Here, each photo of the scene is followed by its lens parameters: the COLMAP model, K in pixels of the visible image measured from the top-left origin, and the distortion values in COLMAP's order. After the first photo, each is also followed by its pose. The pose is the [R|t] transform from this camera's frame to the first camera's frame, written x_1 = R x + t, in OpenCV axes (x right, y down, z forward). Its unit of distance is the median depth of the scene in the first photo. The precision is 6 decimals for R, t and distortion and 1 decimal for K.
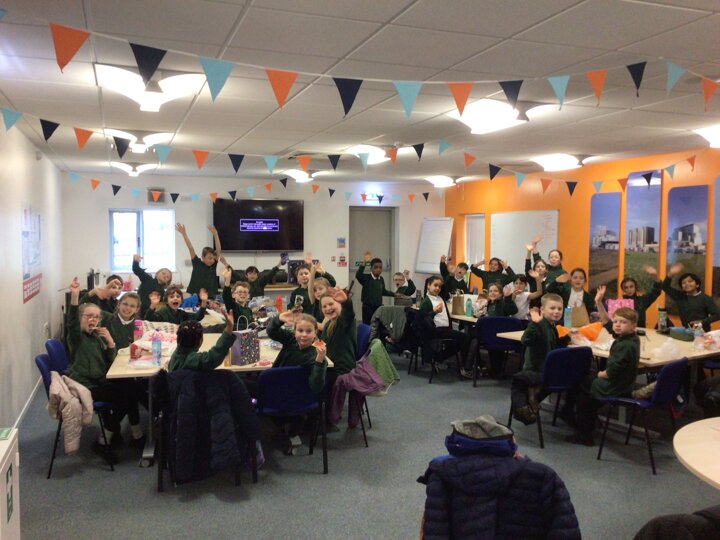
lens RADIAL K [[654.0, 0, 363.5], [0, 654.0, 272.3], [0, 0, 1]] dist [0.119209, -0.229223]
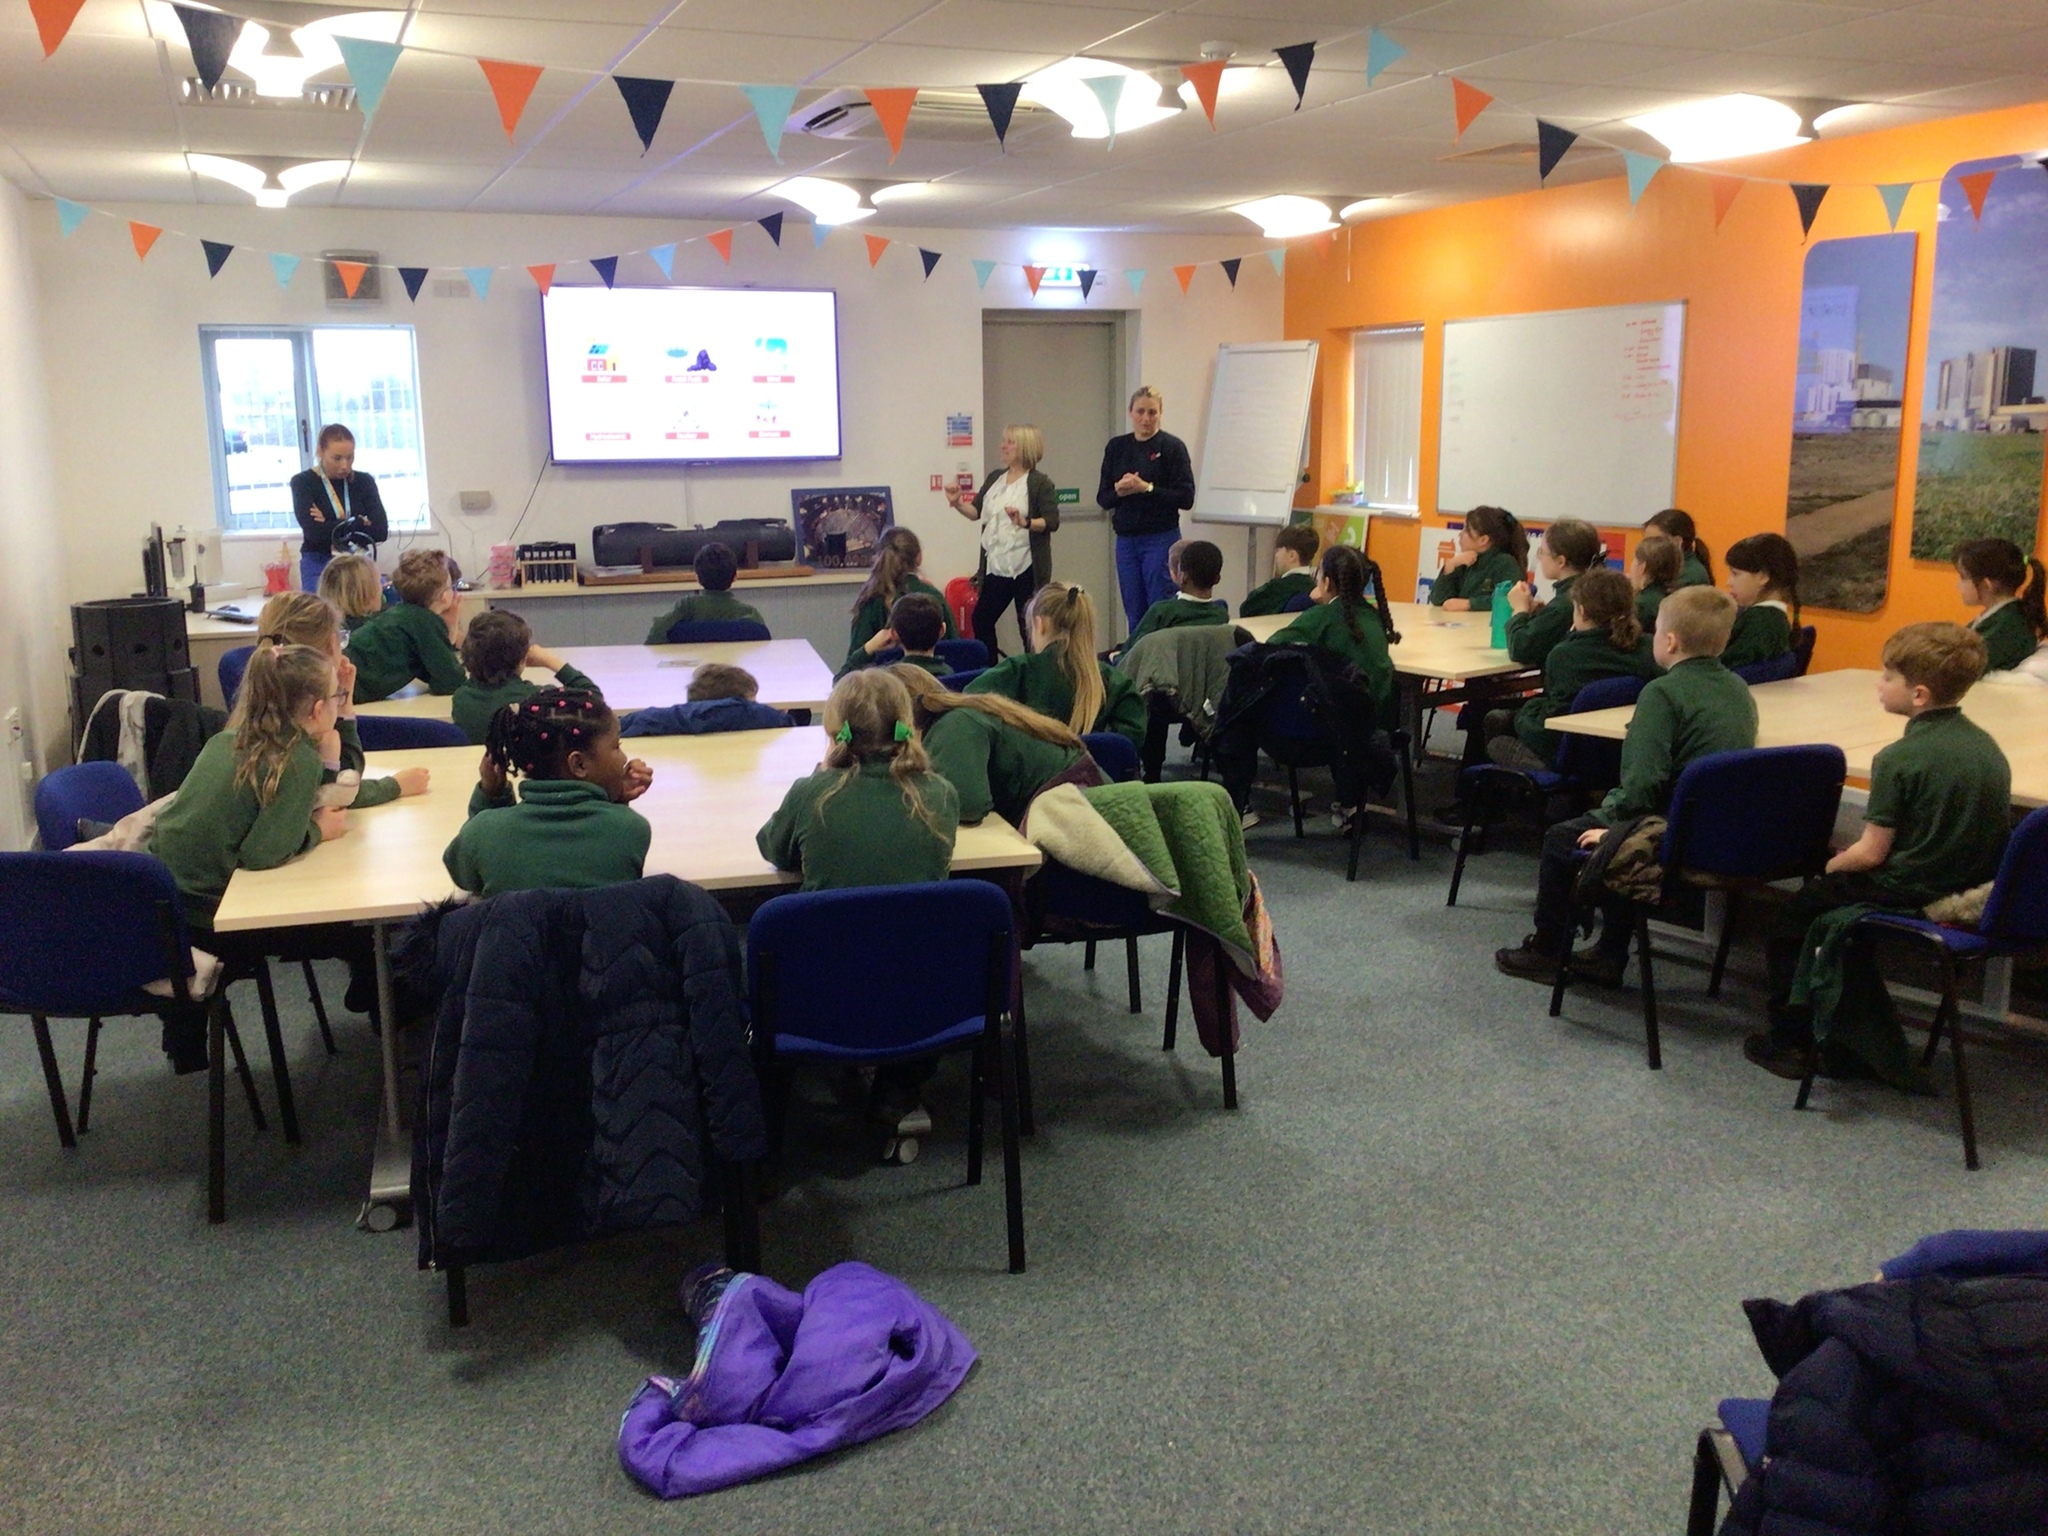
lens RADIAL K [[1860.2, 0, 1033.9], [0, 1860.2, 774.6], [0, 0, 1]] dist [0.119209, -0.229223]
pose [[0.999249, -0.023179, 0.031050, -0.038186], [0.018922, 0.991203, 0.130993, 0.002362], [-0.033813, -0.130307, 0.990897, 0.116572]]
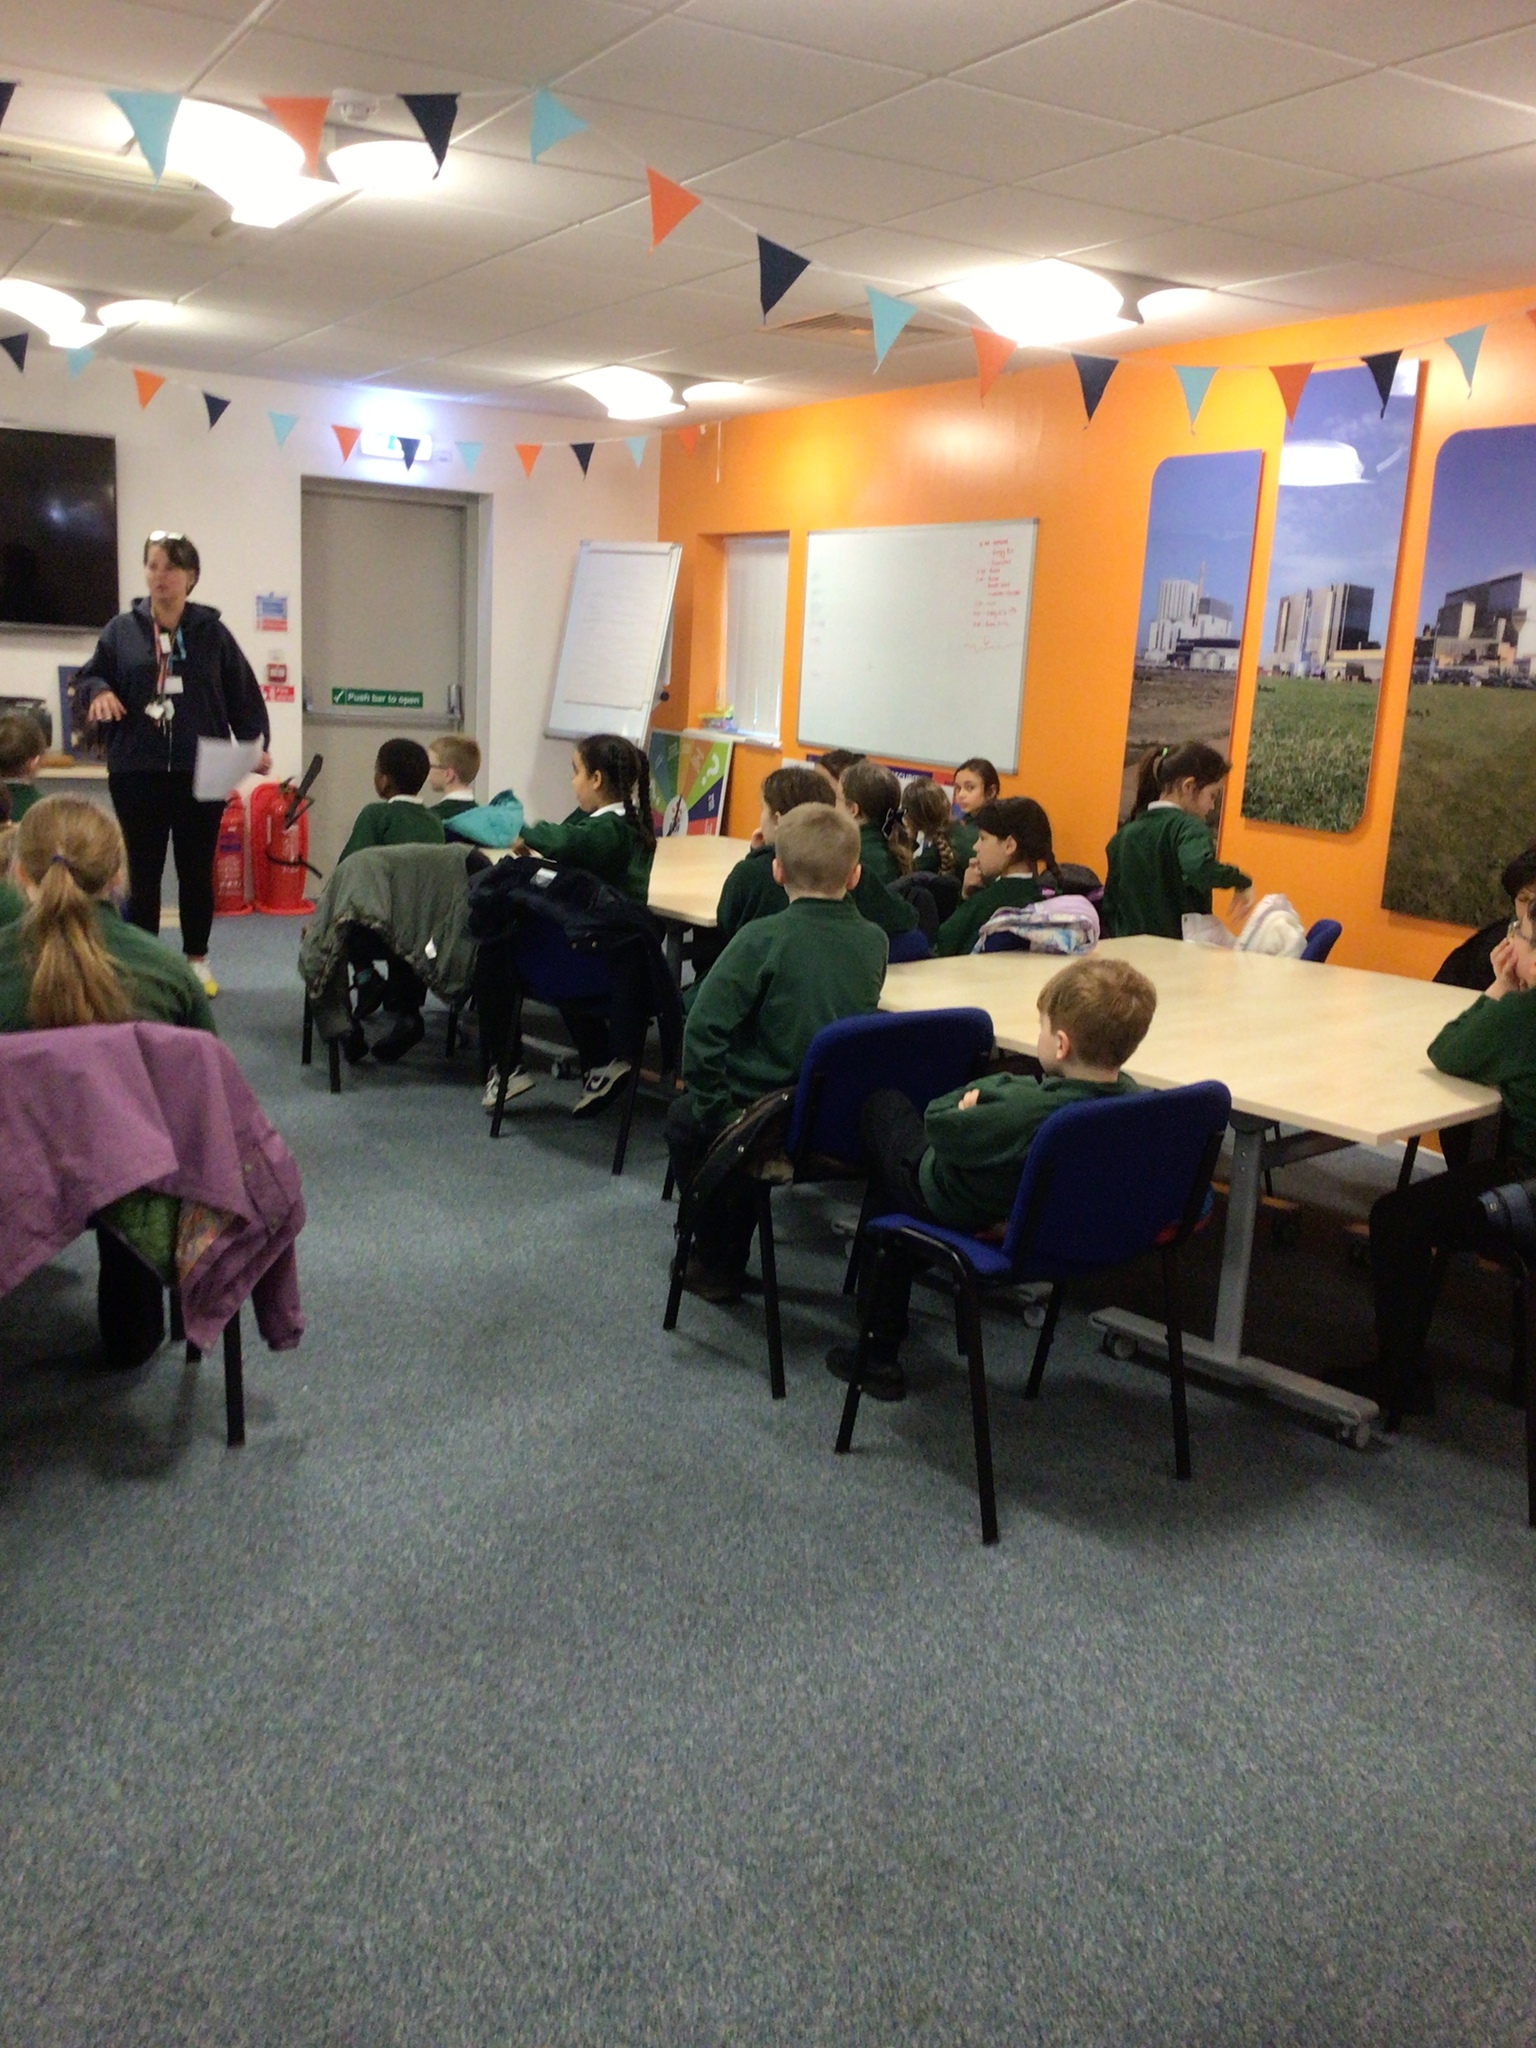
lens RADIAL K [[1860.2, 0, 794.4], [0, 1860.2, 1040.5], [0, 0, 1]] dist [0.119209, -0.229223]
pose [[0.985655, 0.016815, 0.167935, 0.067165], [-0.041603, 0.988528, 0.145198, 0.010566], [-0.163567, -0.150101, 0.975046, 0.218599]]
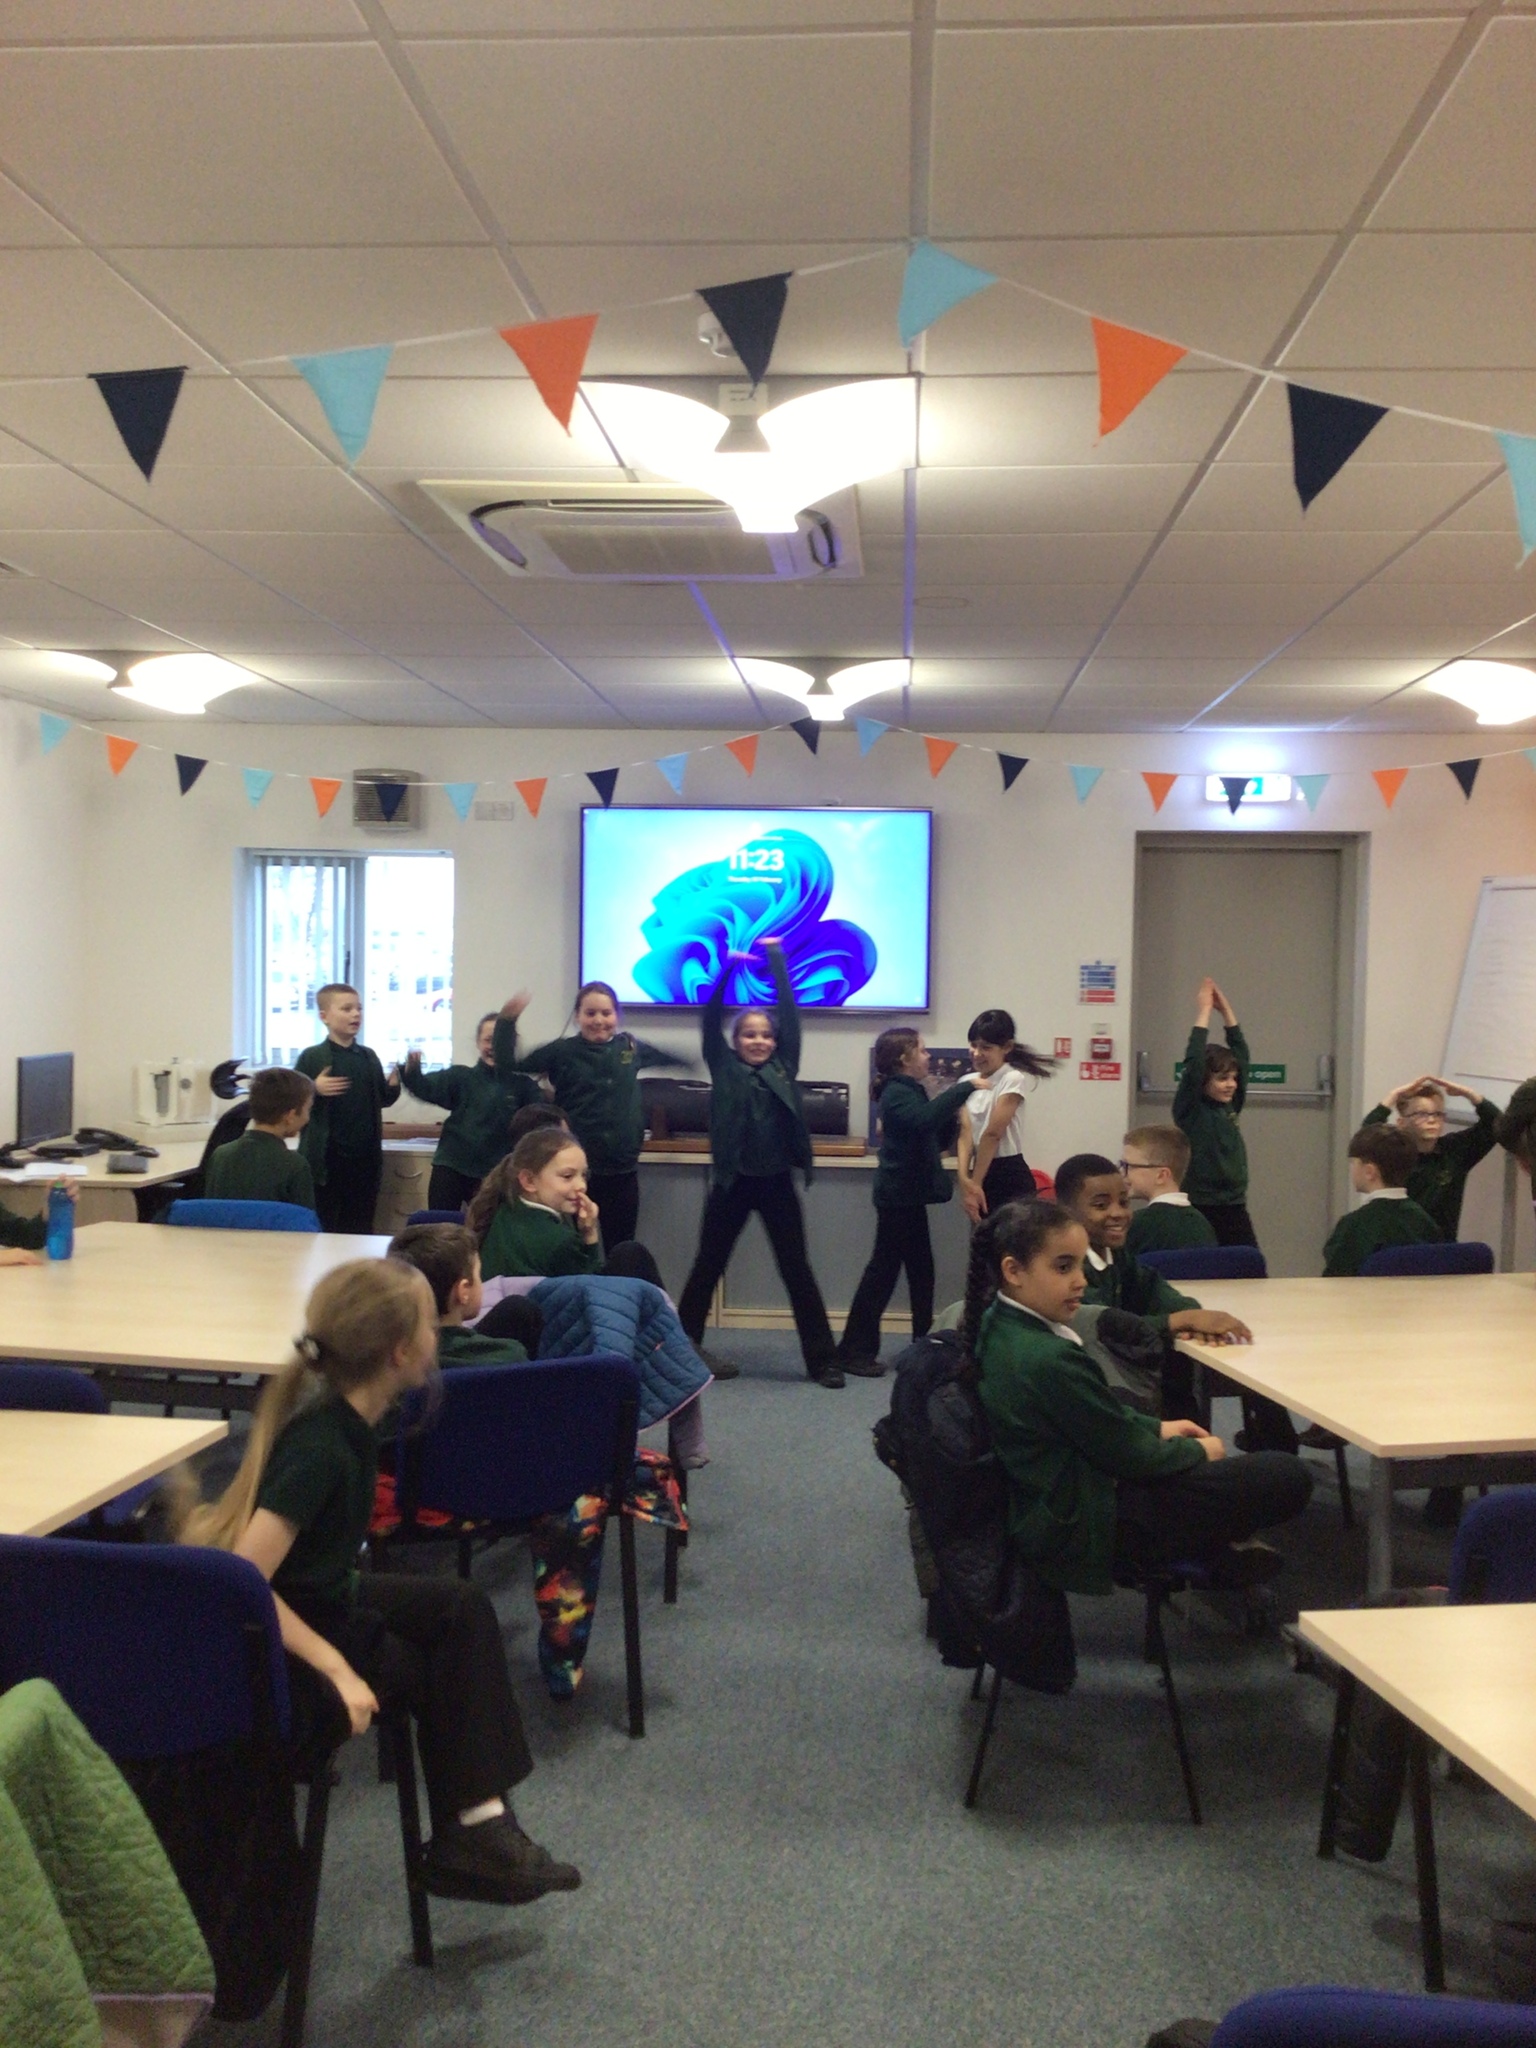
lens RADIAL K [[1846.7, 0, 732.6], [0, 1846.7, 1024.3], [0, 0, 1]] dist [0.087782, -0.123283]
pose [[0.906351, 0.024363, -0.421822, 0.171500], [-0.037006, 0.999077, -0.021811, -0.012425], [0.420902, 0.035379, 0.906416, 0.409055]]
